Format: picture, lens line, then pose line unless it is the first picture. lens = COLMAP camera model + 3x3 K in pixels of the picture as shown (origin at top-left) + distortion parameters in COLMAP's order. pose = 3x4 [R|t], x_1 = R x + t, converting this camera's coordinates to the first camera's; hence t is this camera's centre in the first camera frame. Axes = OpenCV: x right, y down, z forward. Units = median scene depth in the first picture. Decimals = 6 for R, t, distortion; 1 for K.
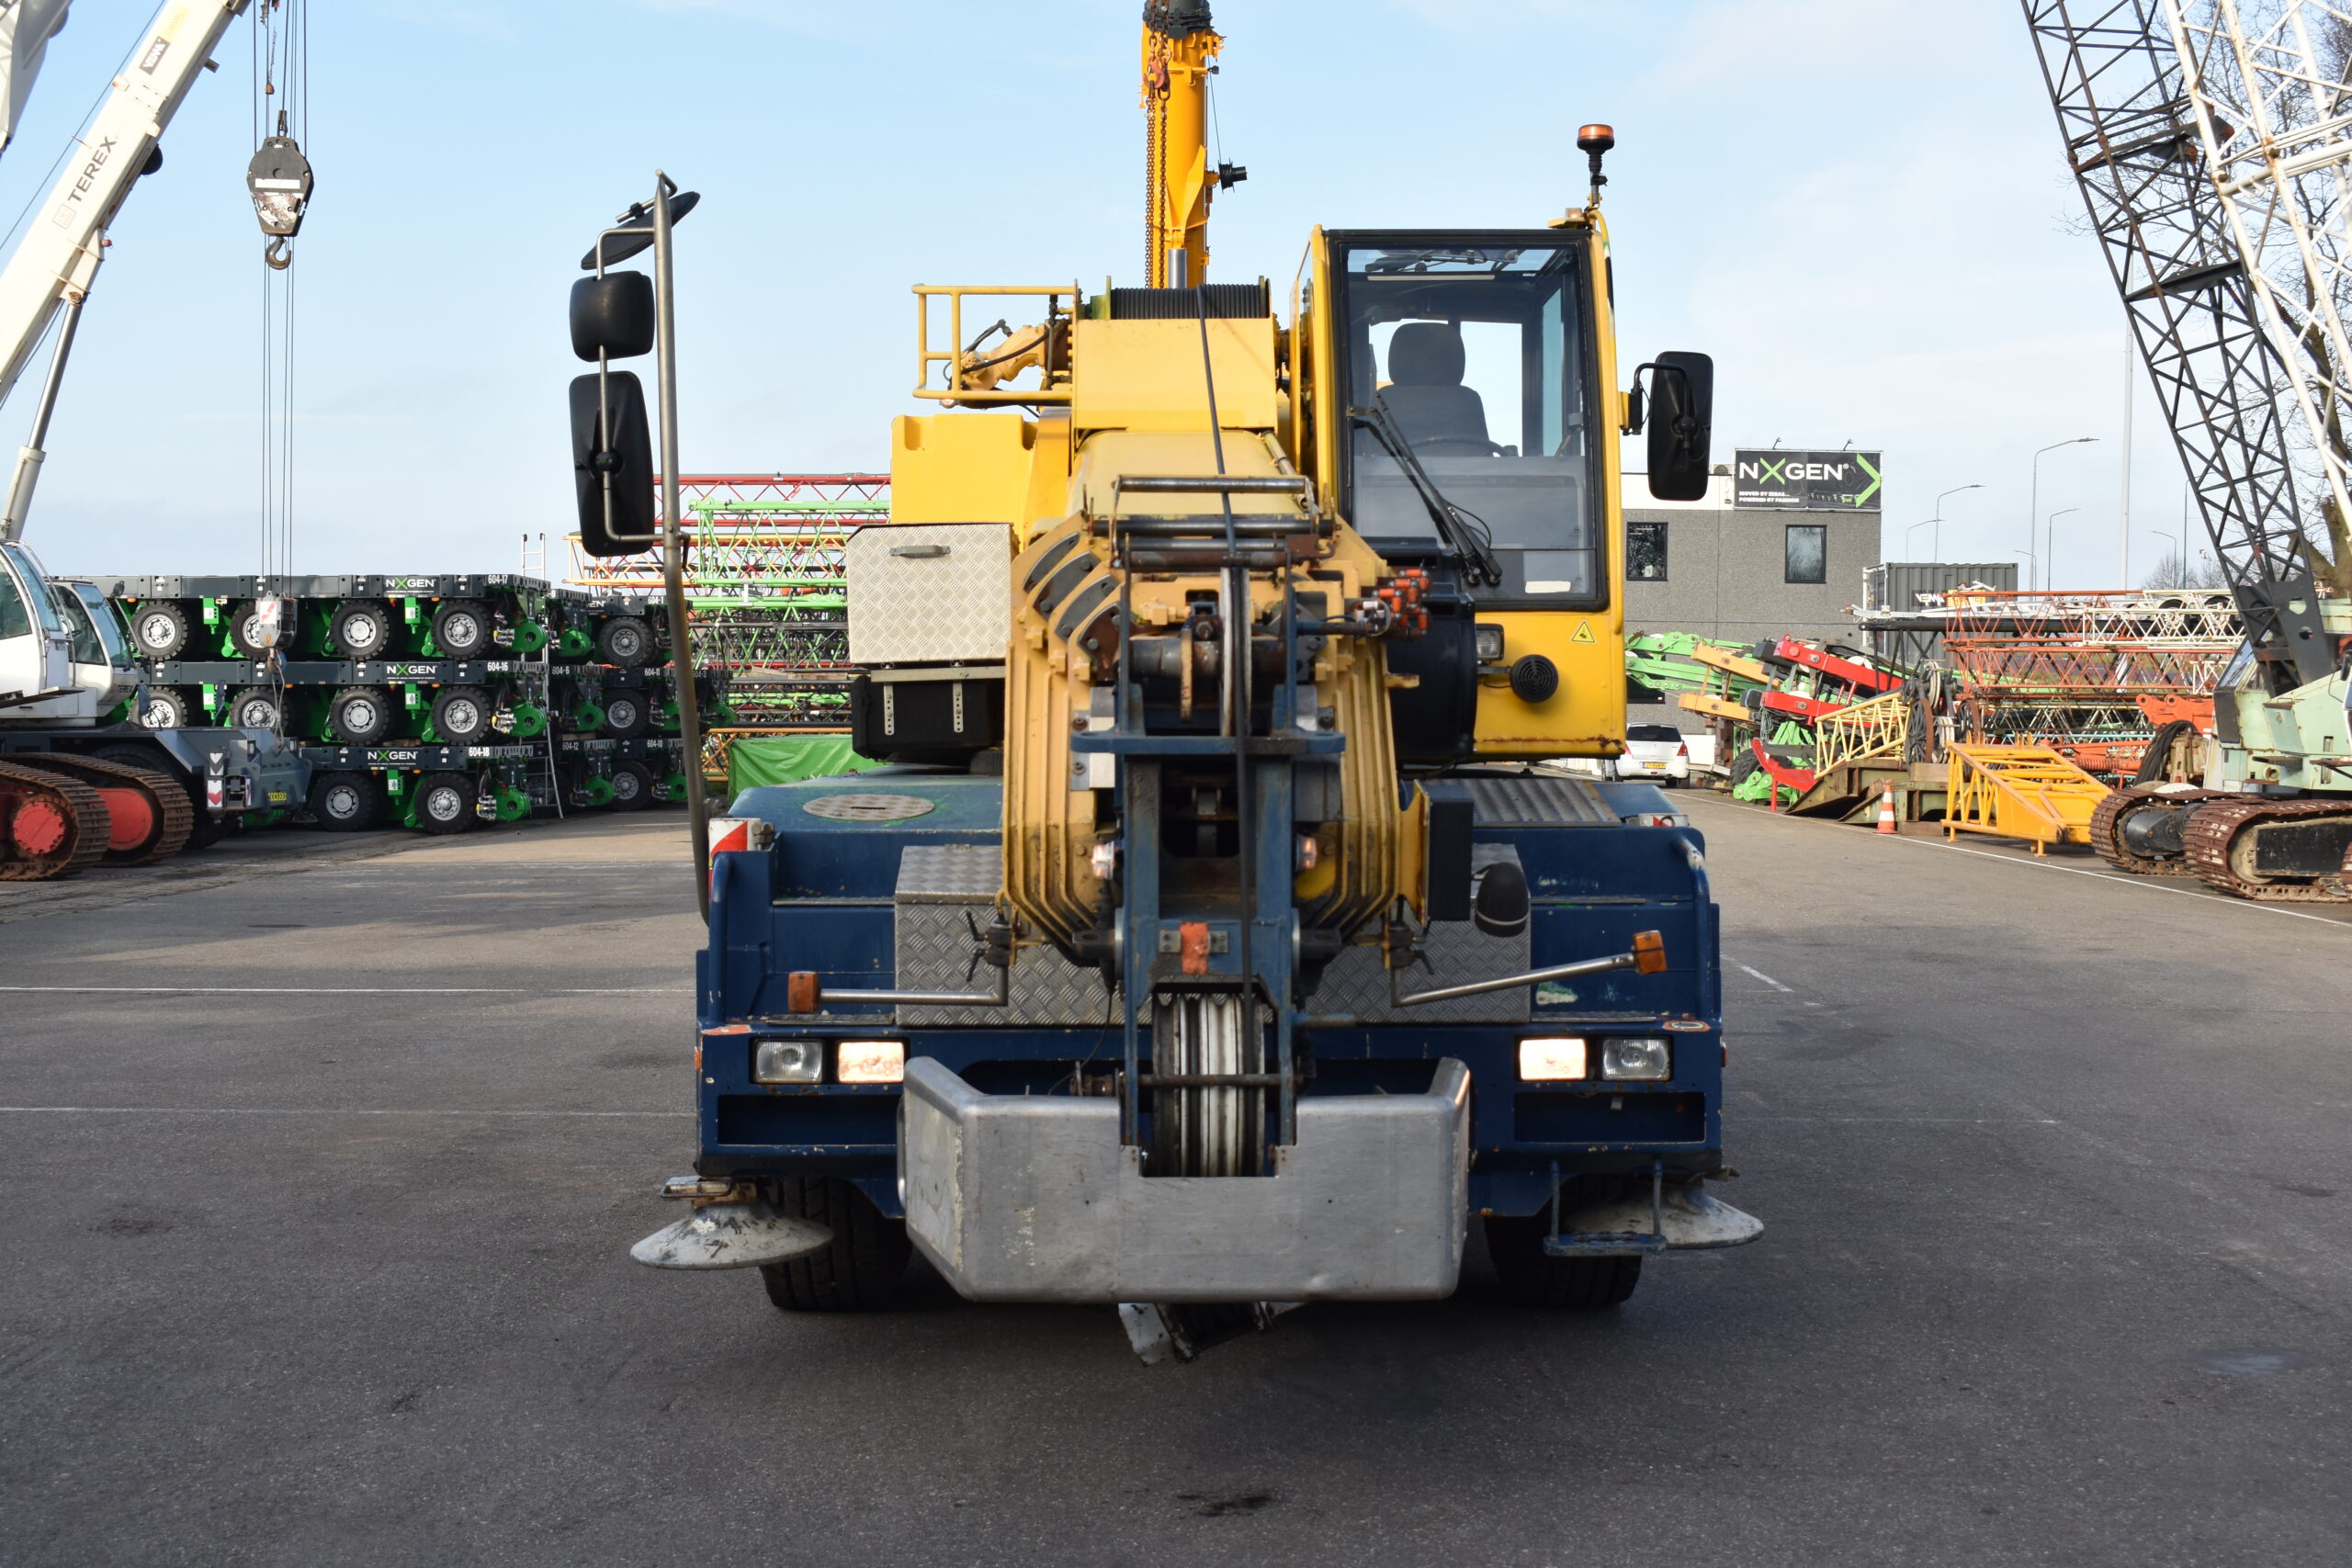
lens RADIAL K [[3062.4, 0, 1176.0], [0, 3062.4, 784.0], [0, 0, 1]] dist [-0.036120, 0.006169]
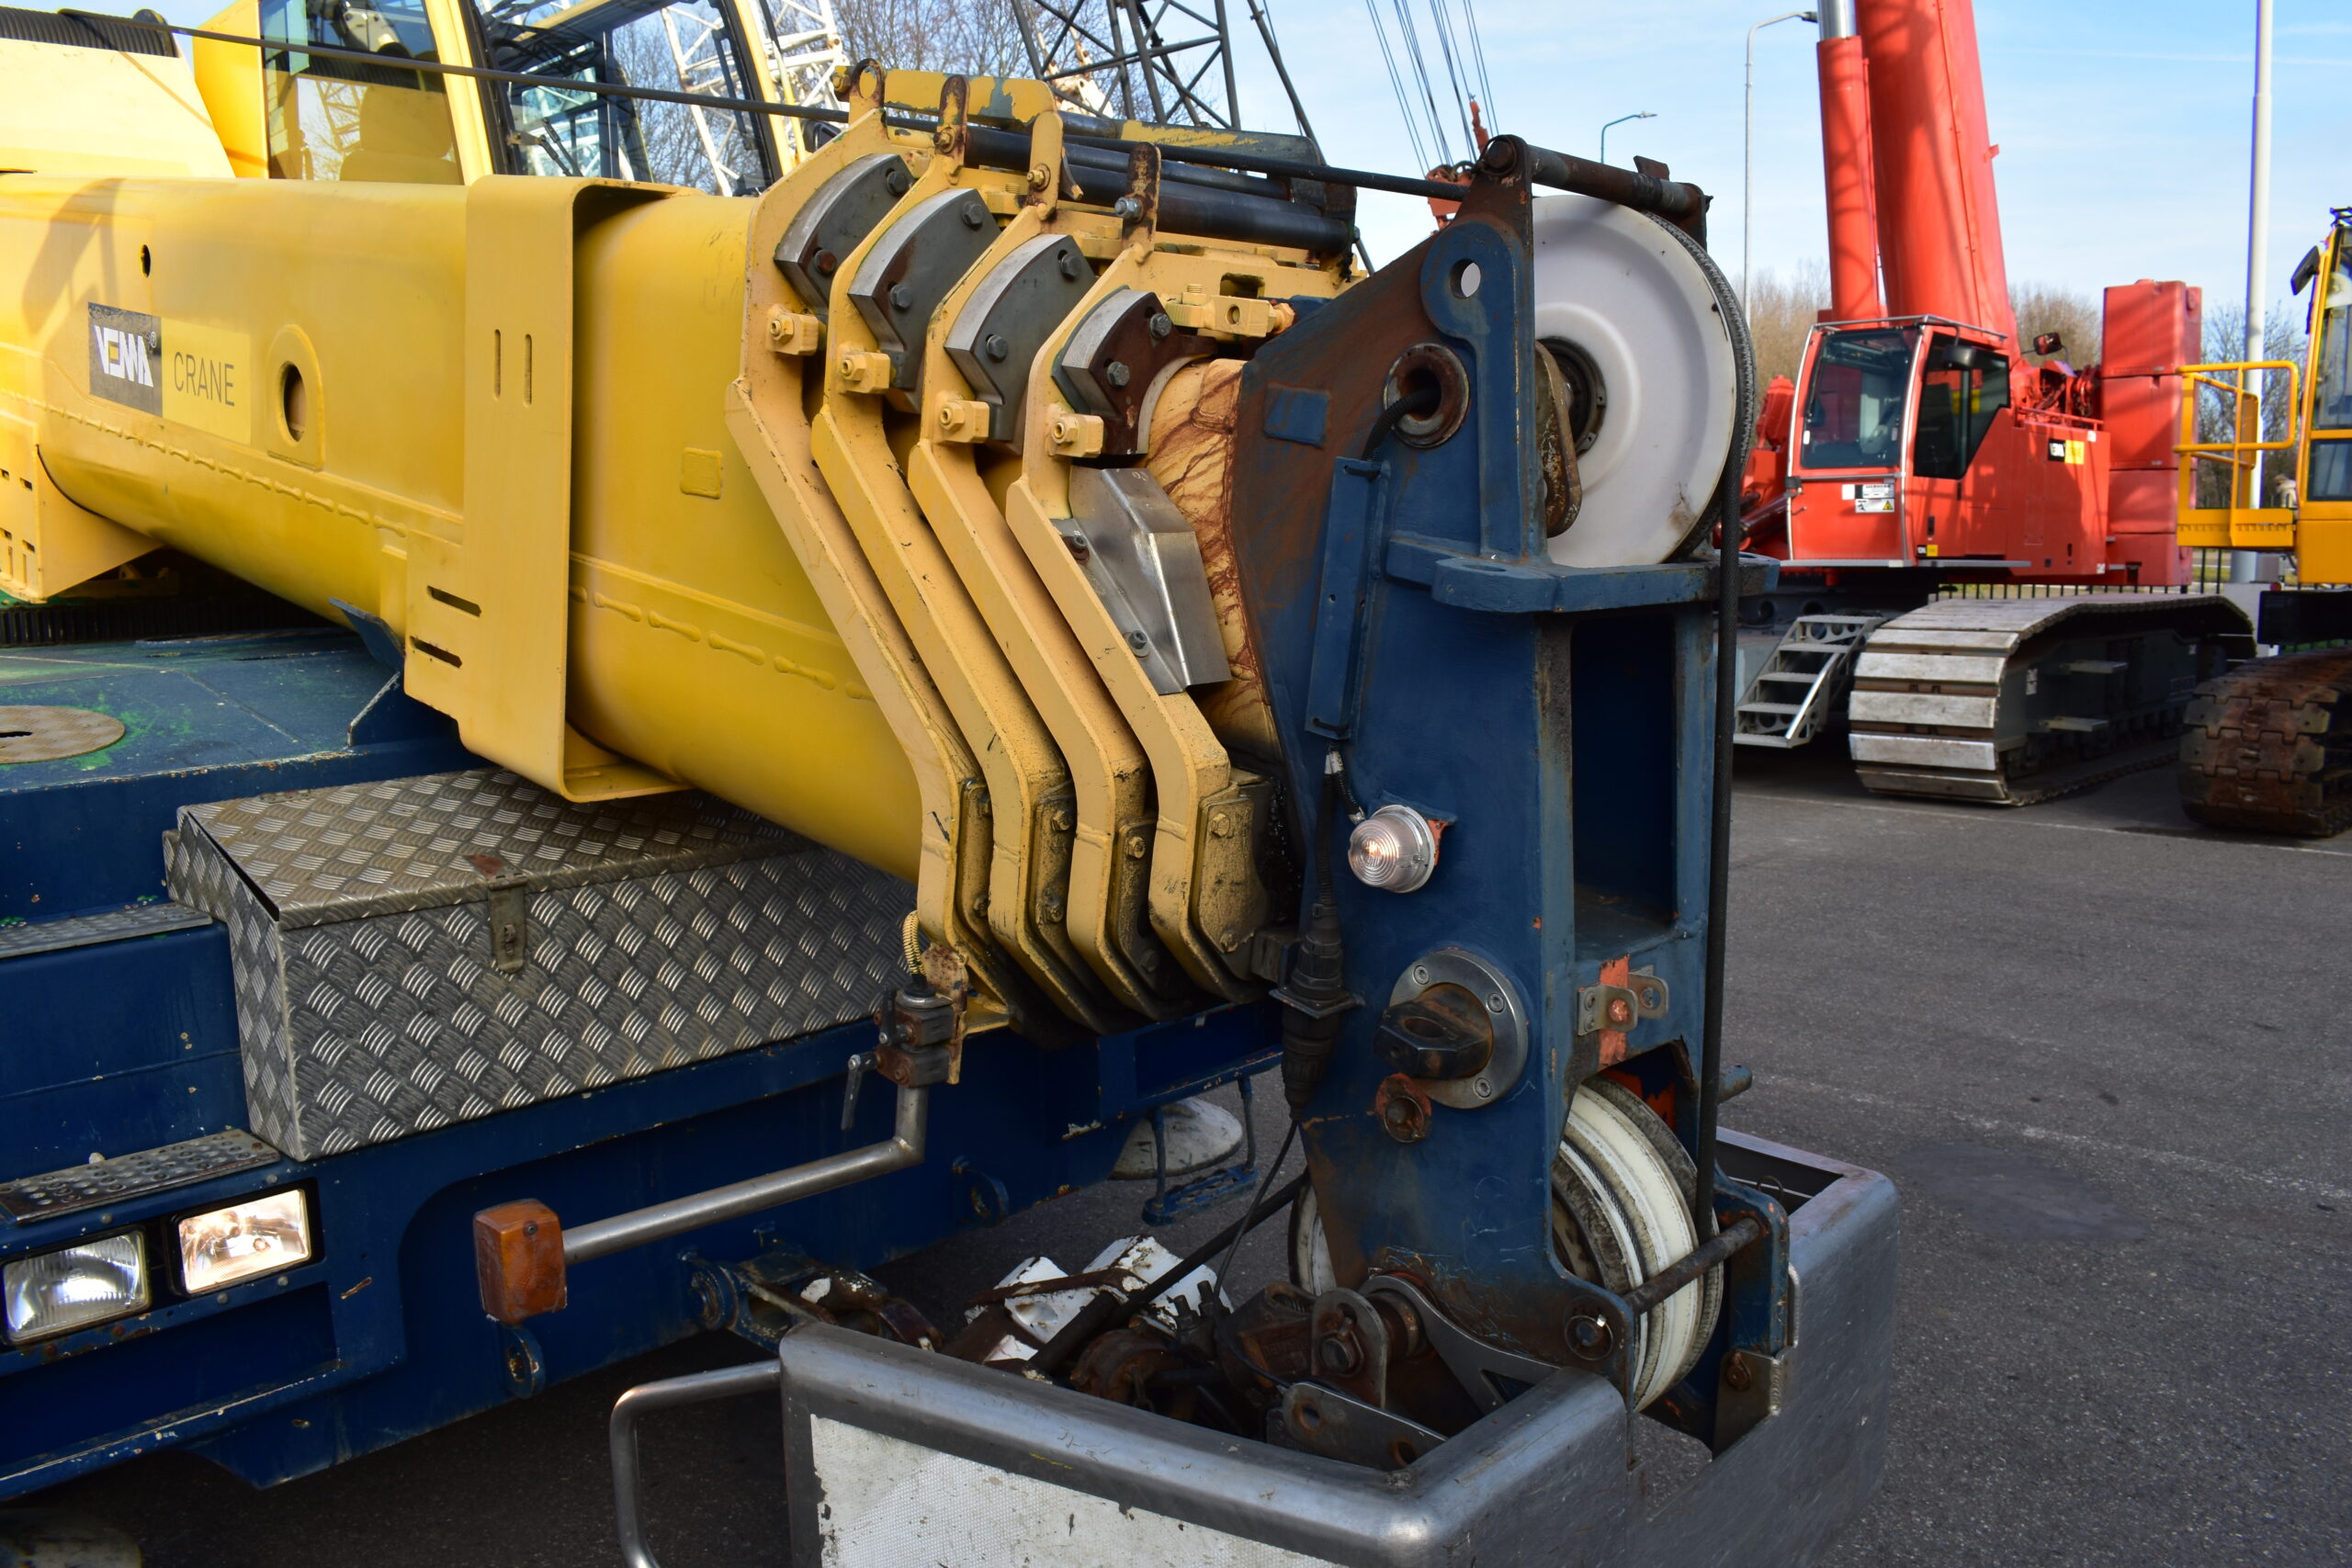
lens RADIAL K [[1836.6, 0, 1176.0], [0, 1836.6, 784.0], [0, 0, 1]] dist [-0.093423, 0.013761]
pose [[0.698393, -0.115438, 0.706343, -0.137383], [0.037879, 0.991486, 0.124586, -0.011294], [-0.714711, -0.060255, 0.696820, 0.489503]]
